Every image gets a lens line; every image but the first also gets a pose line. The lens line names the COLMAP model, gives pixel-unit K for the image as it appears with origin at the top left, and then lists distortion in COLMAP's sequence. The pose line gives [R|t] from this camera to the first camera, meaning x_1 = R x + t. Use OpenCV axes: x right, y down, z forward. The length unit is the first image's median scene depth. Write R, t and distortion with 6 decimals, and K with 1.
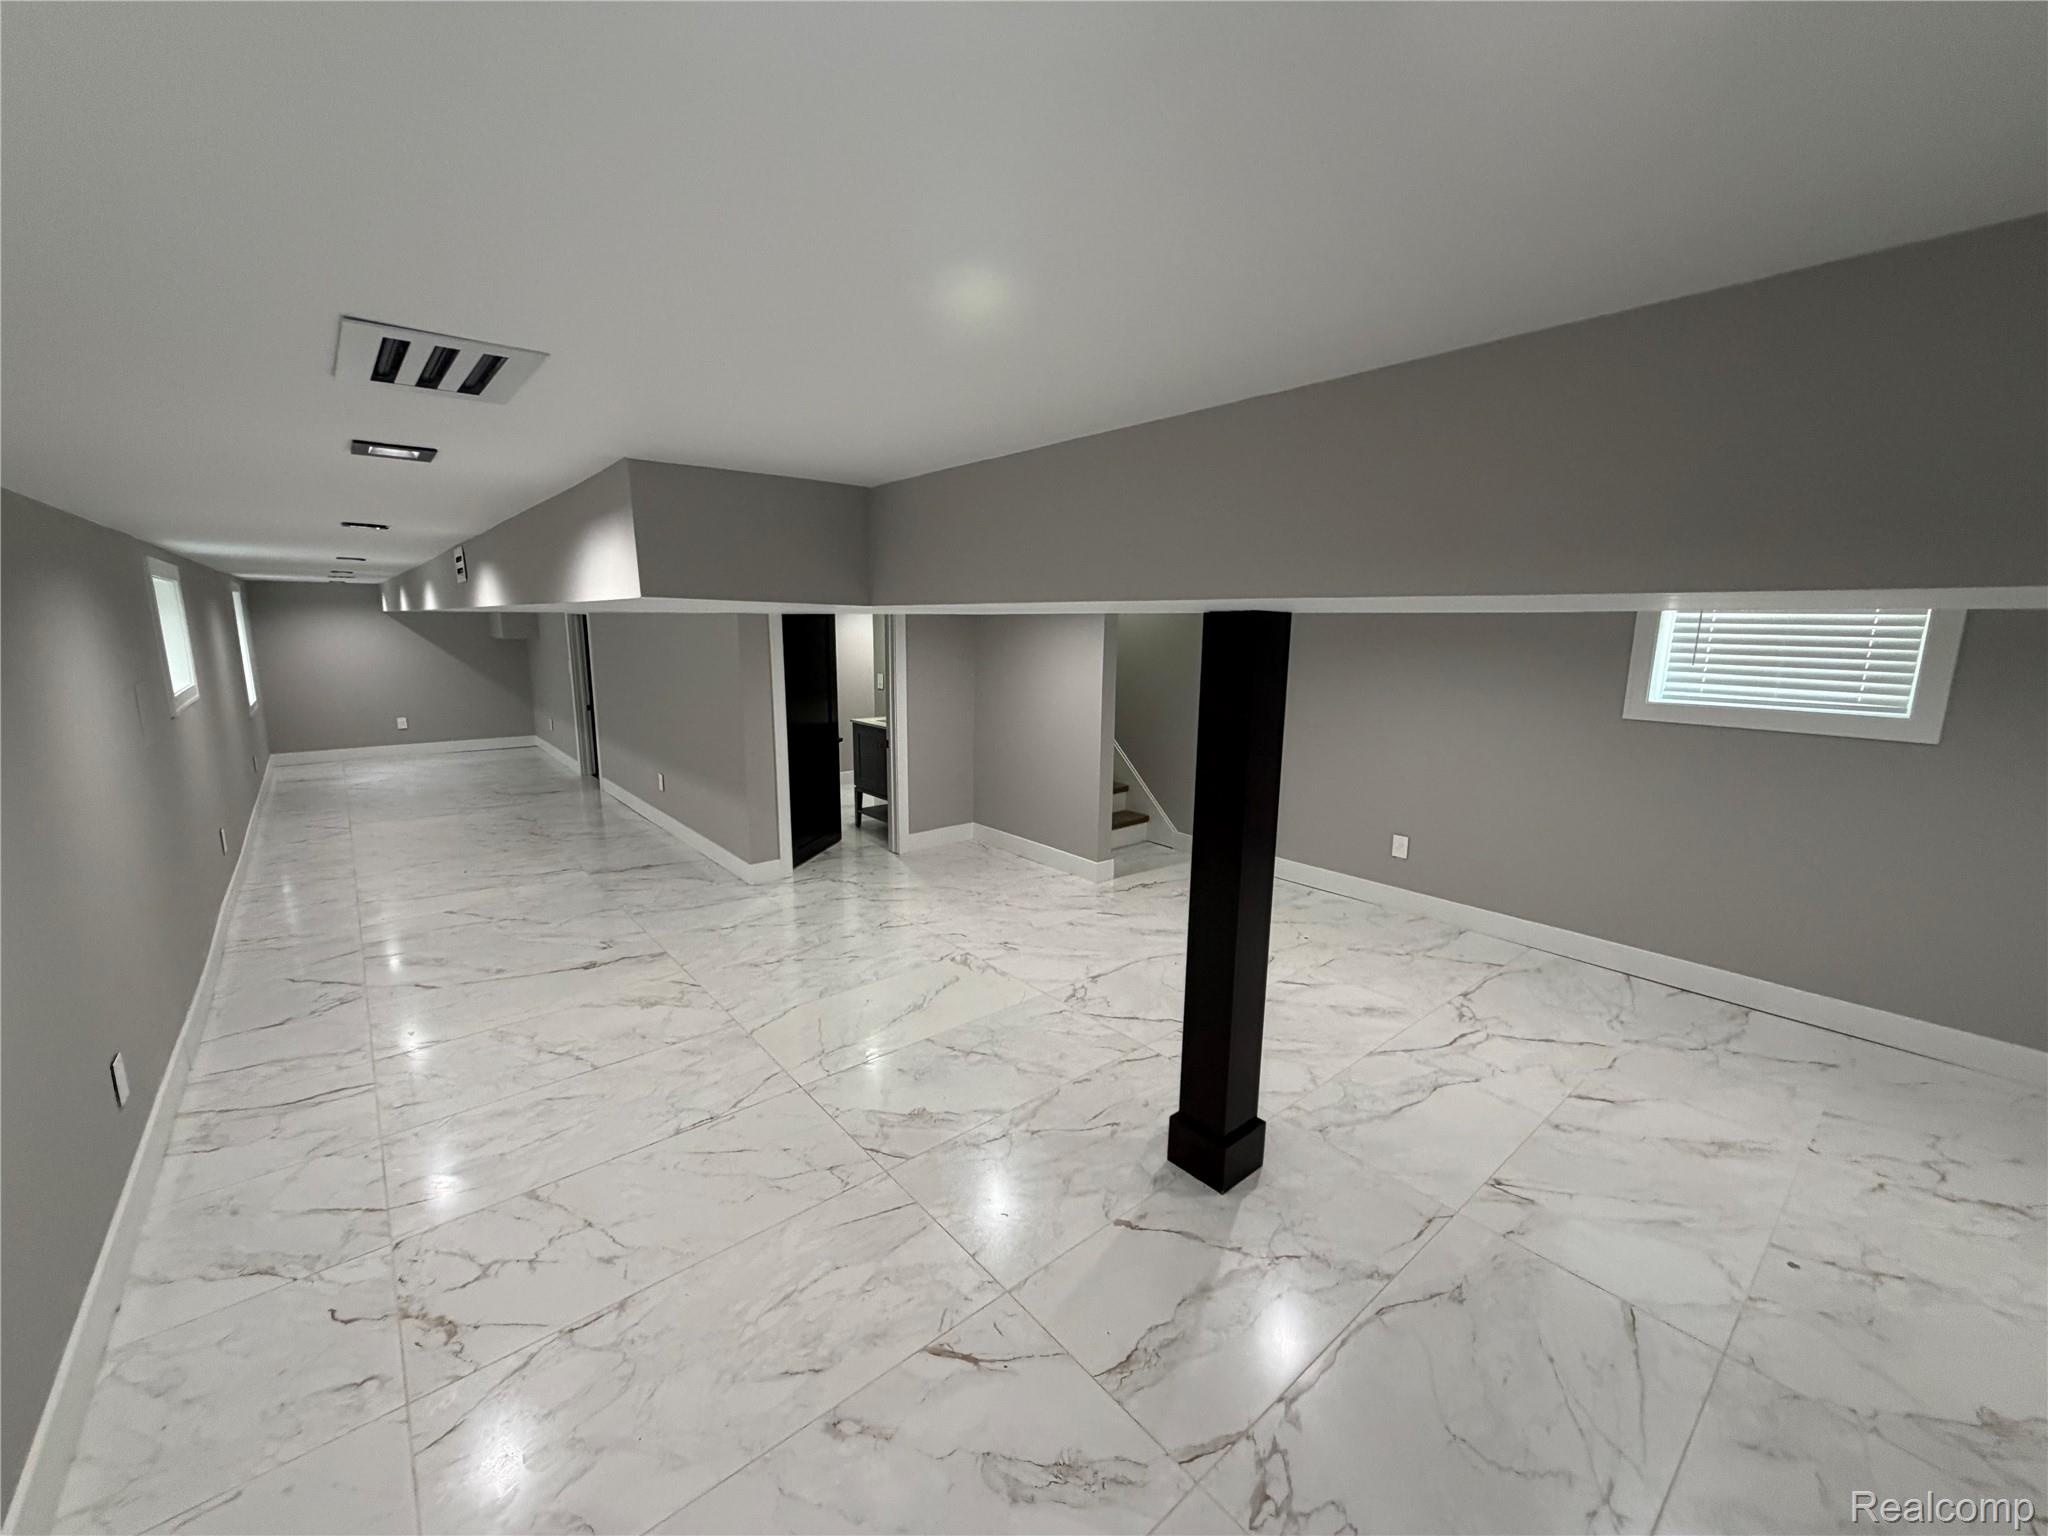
lens RADIAL K [[812.4, 0, 1016.5], [0, 812.4, 772.1], [0, 0, 1]] dist [-0.002378, -0.000110]
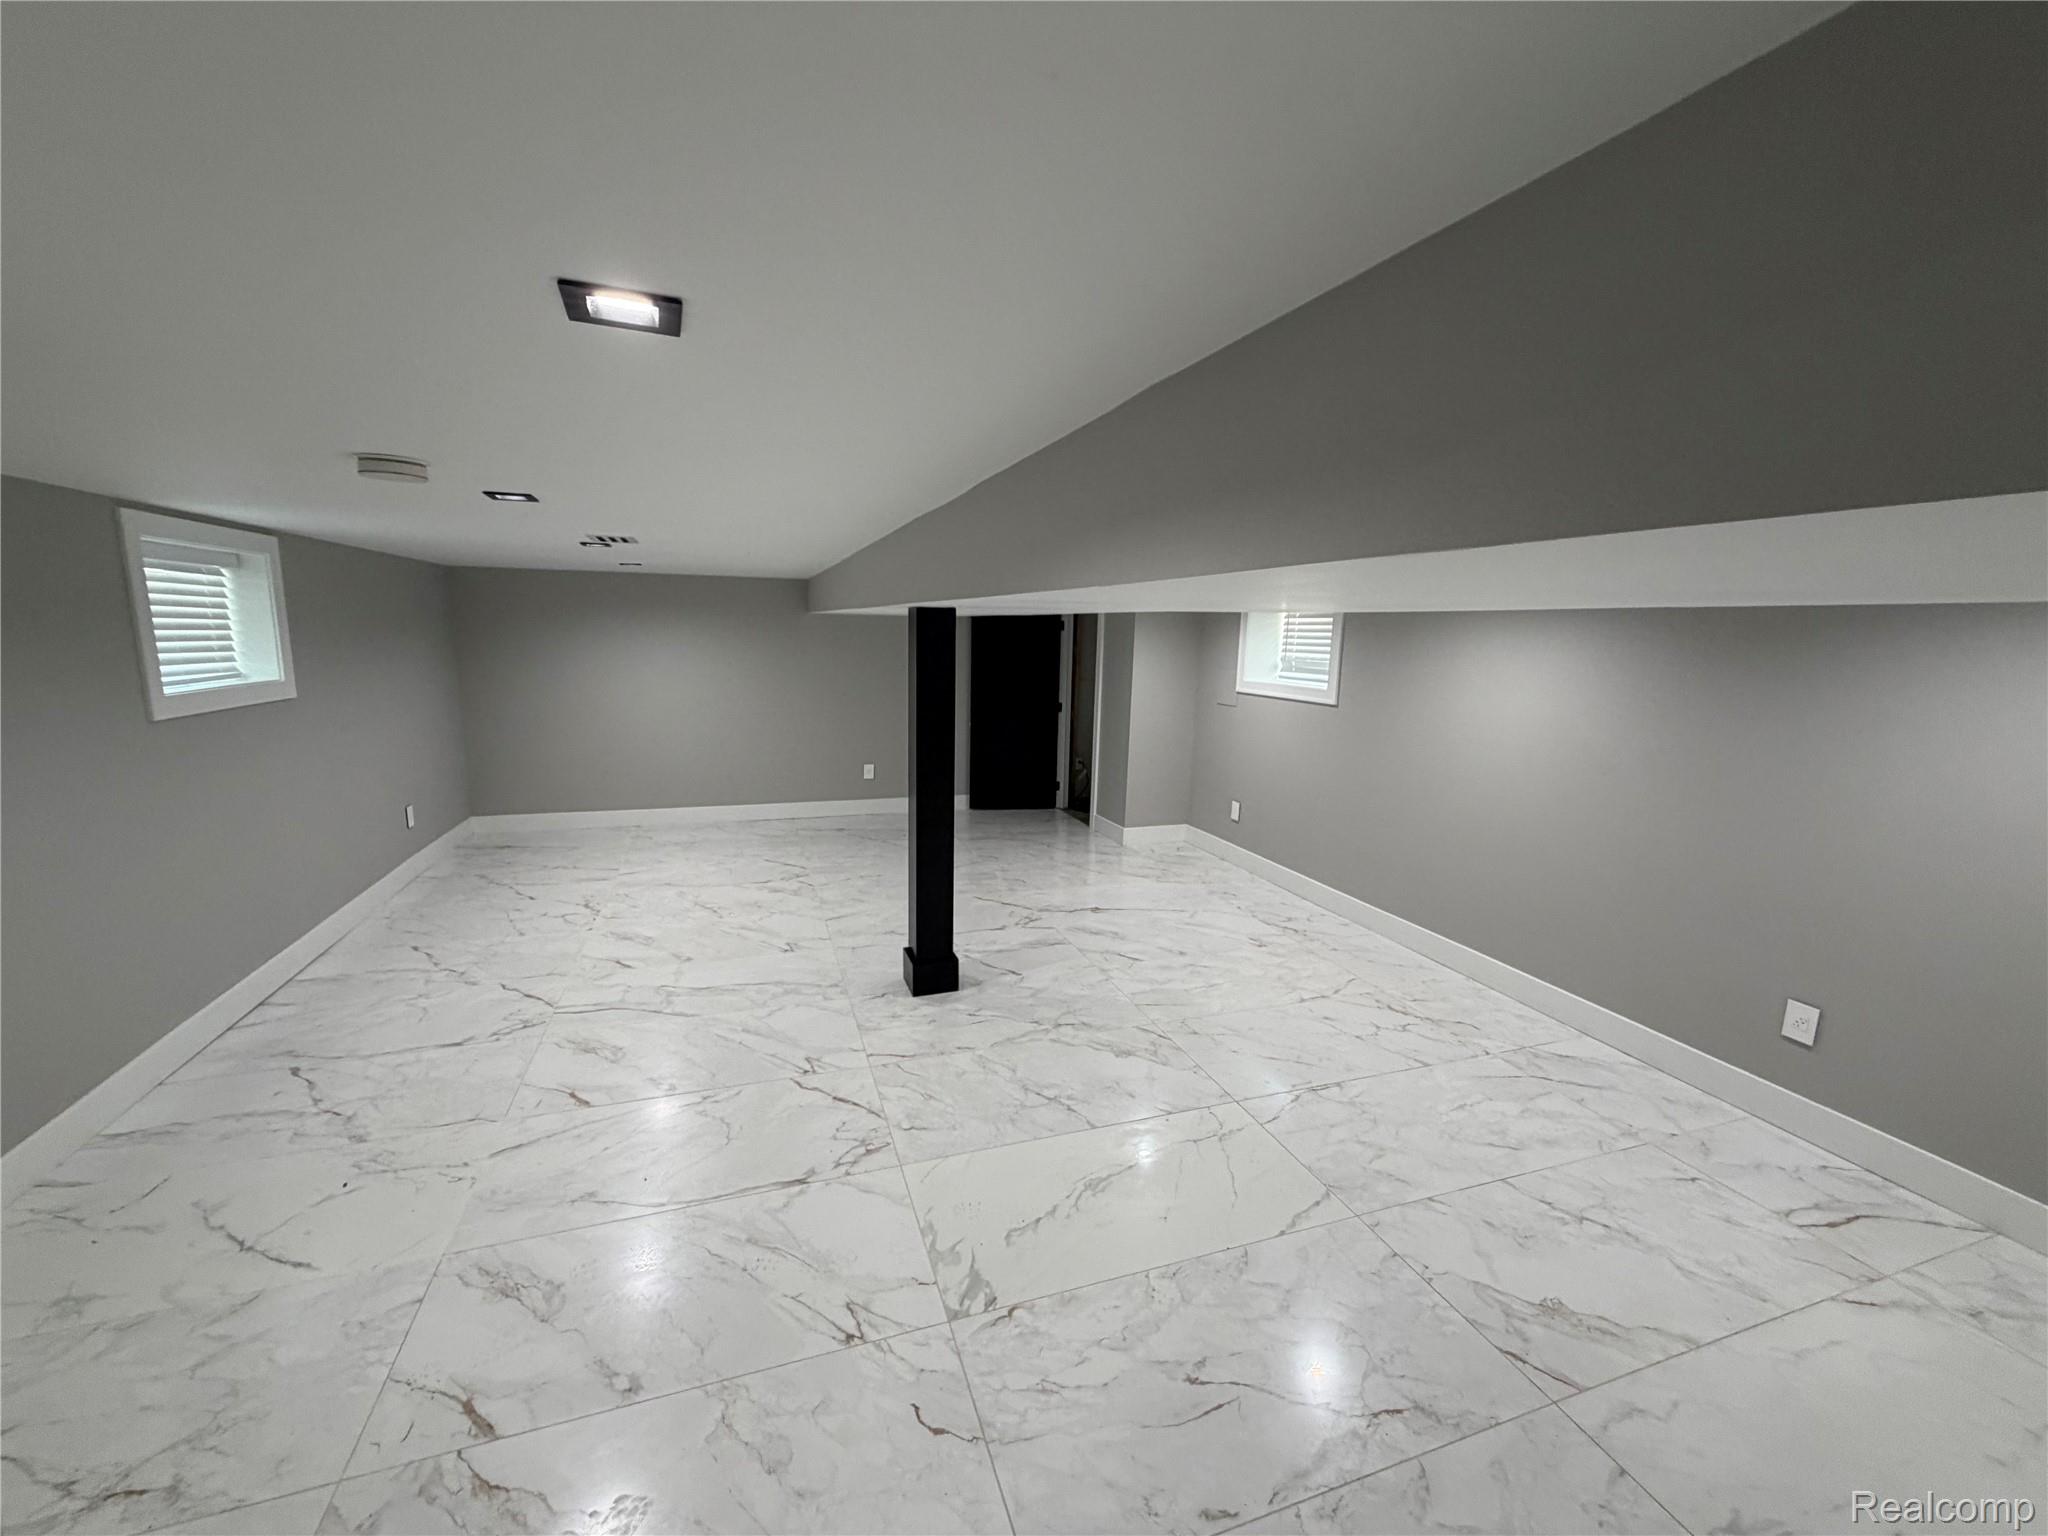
lens RADIAL K [[812.4, 0, 1016.5], [0, 812.4, 772.1], [0, 0, 1]] dist [-0.002378, -0.000110]
pose [[-0.934355, -0.088538, 0.345169, -0.307904], [0.037063, 0.939242, 0.341250, -0.308733], [-0.354410, 0.331642, -0.874304, 1.740661]]
